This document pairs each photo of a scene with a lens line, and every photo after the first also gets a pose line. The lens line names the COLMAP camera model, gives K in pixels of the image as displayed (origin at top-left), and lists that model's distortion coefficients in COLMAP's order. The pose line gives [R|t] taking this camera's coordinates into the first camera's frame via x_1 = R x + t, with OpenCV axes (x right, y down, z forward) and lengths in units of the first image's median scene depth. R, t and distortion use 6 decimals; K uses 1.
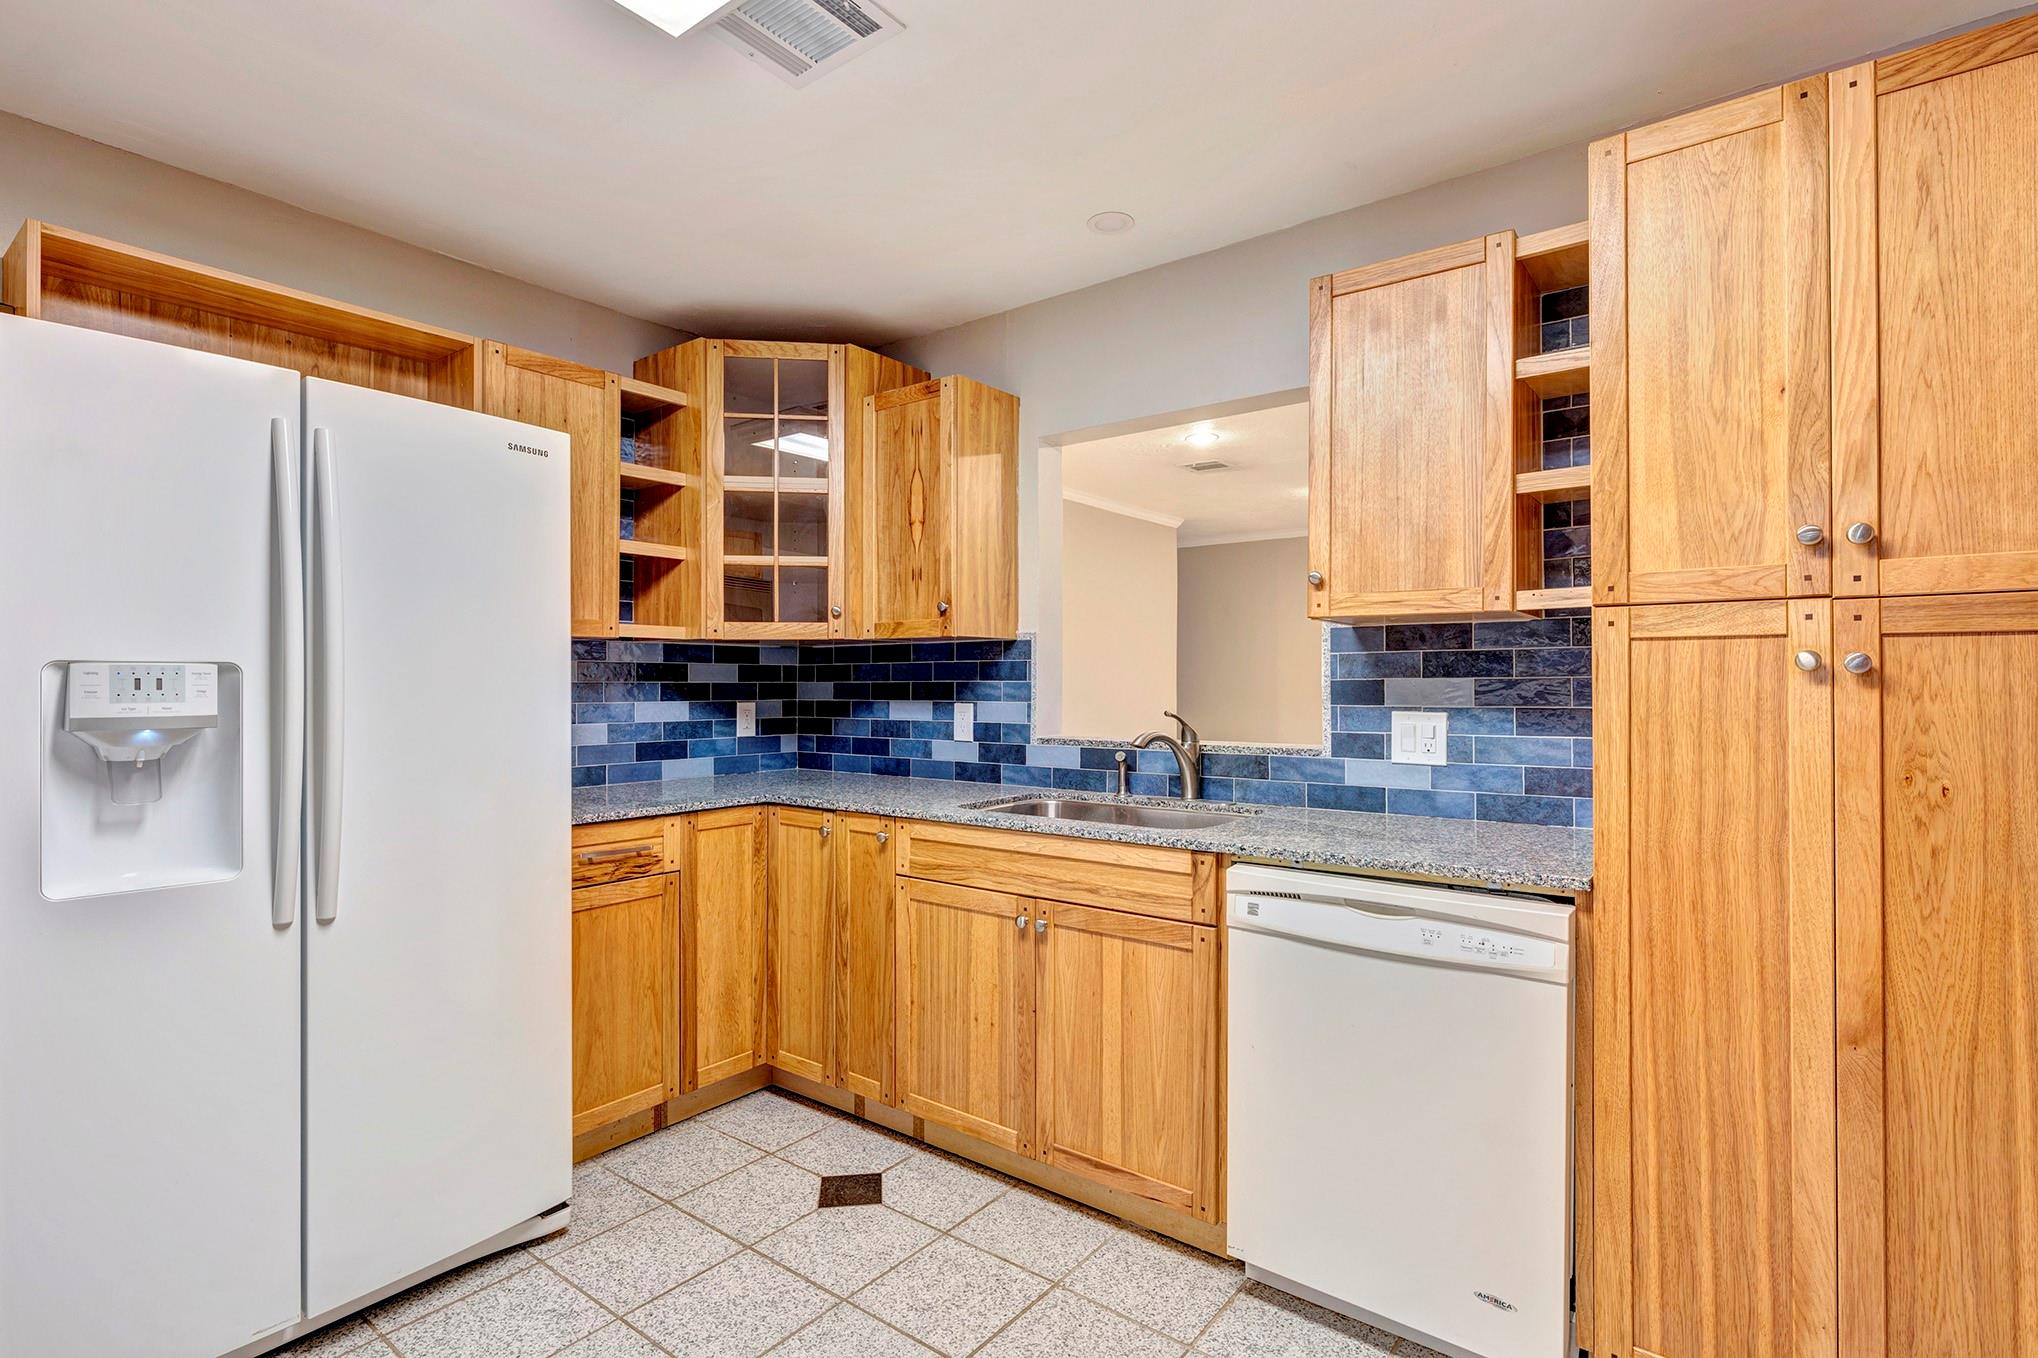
lens RADIAL K [[977.2, 0, 1018.2], [0, 977.2, 677.4], [0, 0, 1]] dist [0.000667, -0.000770]
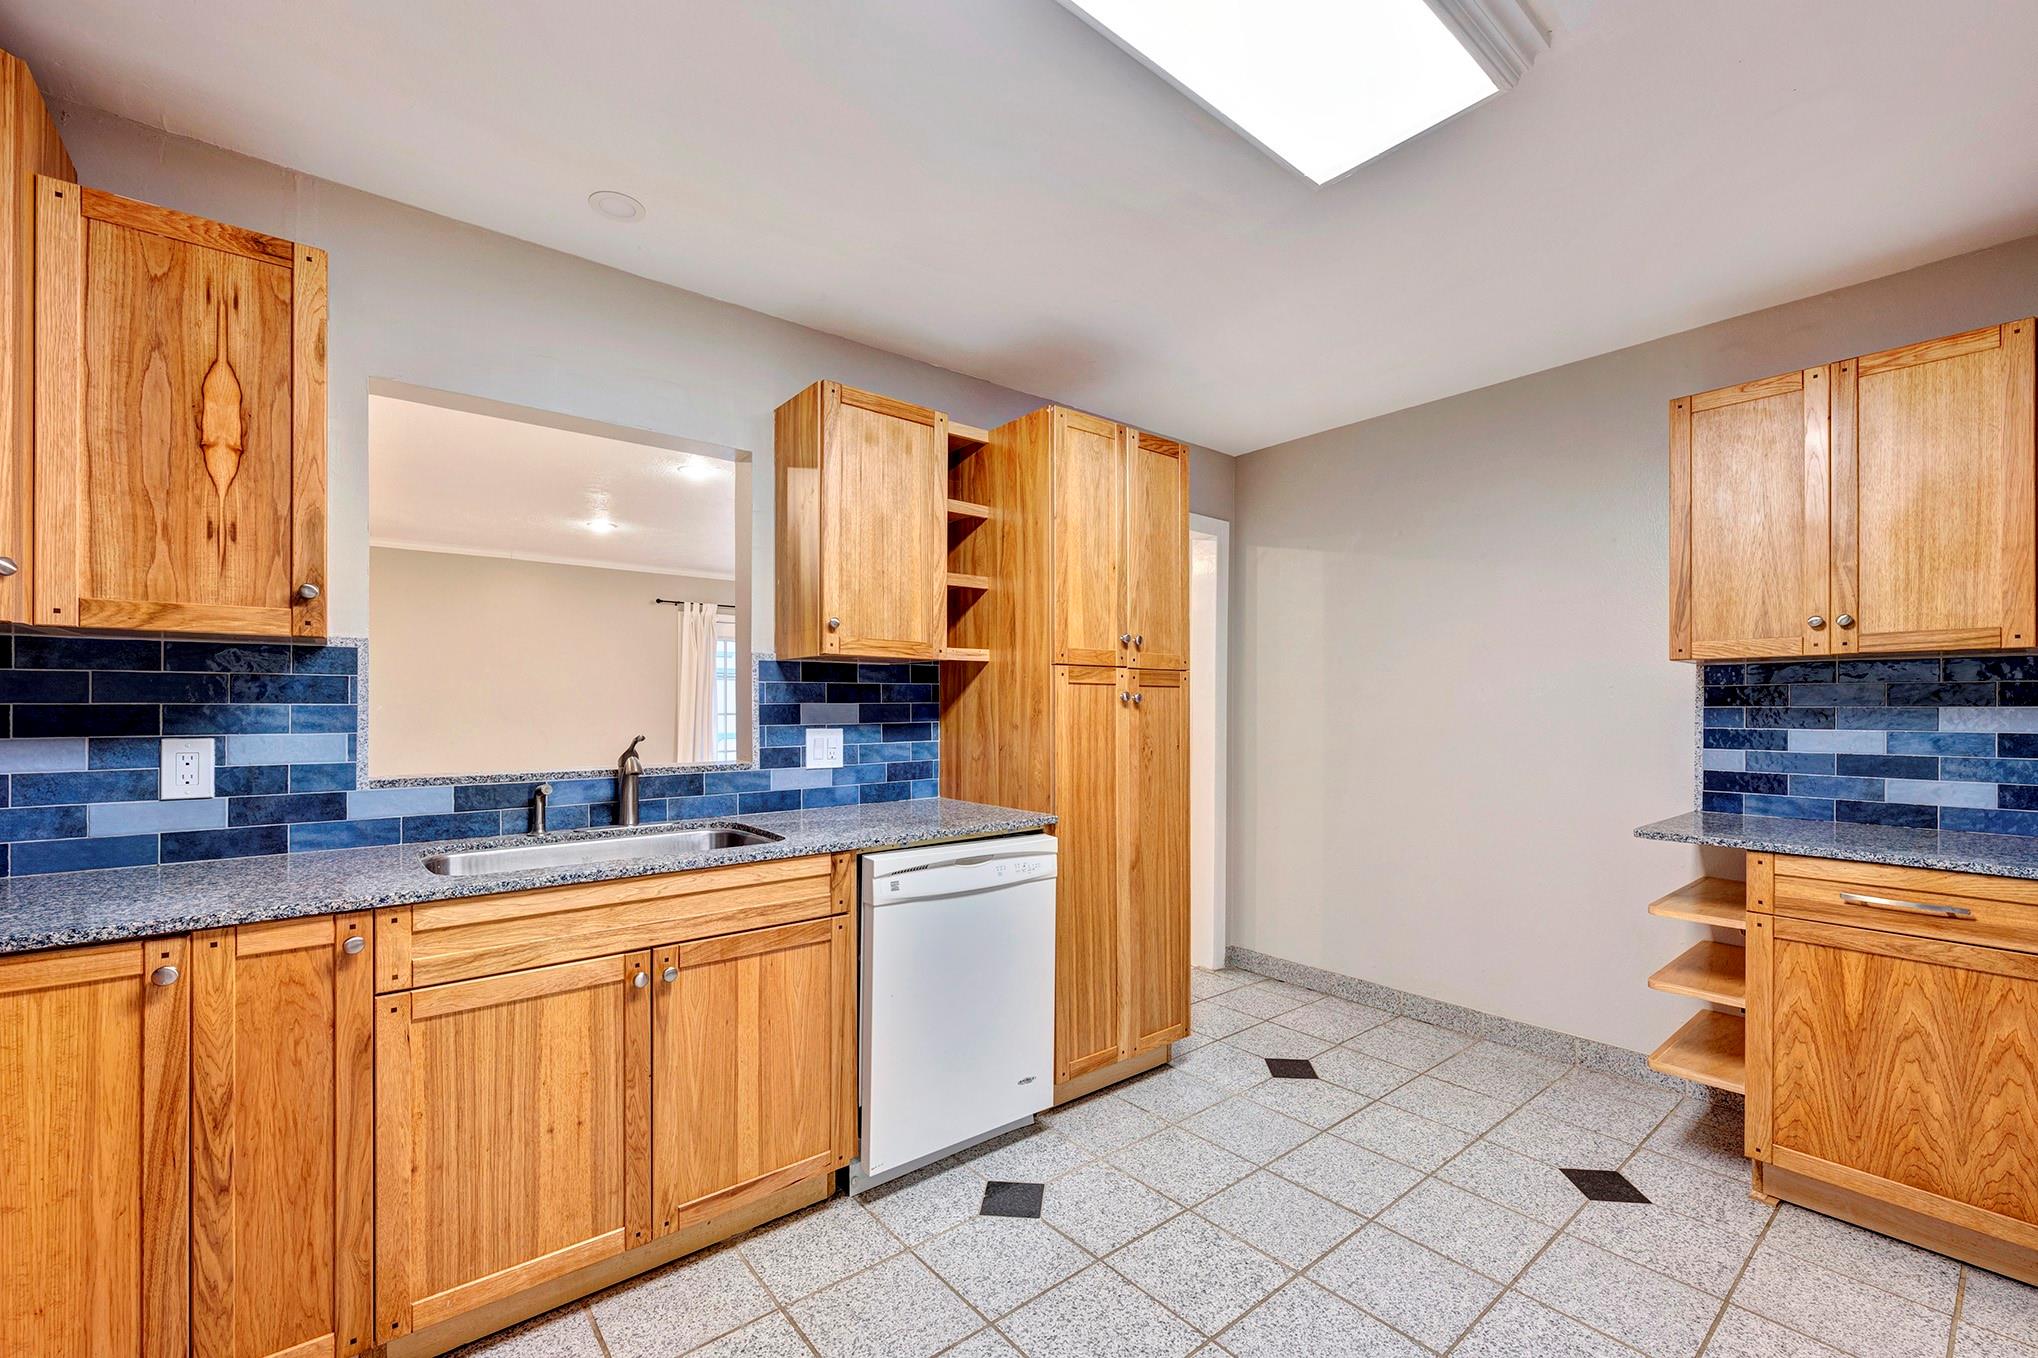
lens RADIAL K [[814.3, 0, 1034.7], [0, 814.3, 705.1], [0, 0, 1]] dist [-0.002053, -0.000476]
pose [[0.235231, 0.002448, 0.971936, -0.600893], [-0.005806, 0.999983, -0.001113, 0.003063], [-0.971922, -0.005381, 0.235242, 0.471352]]
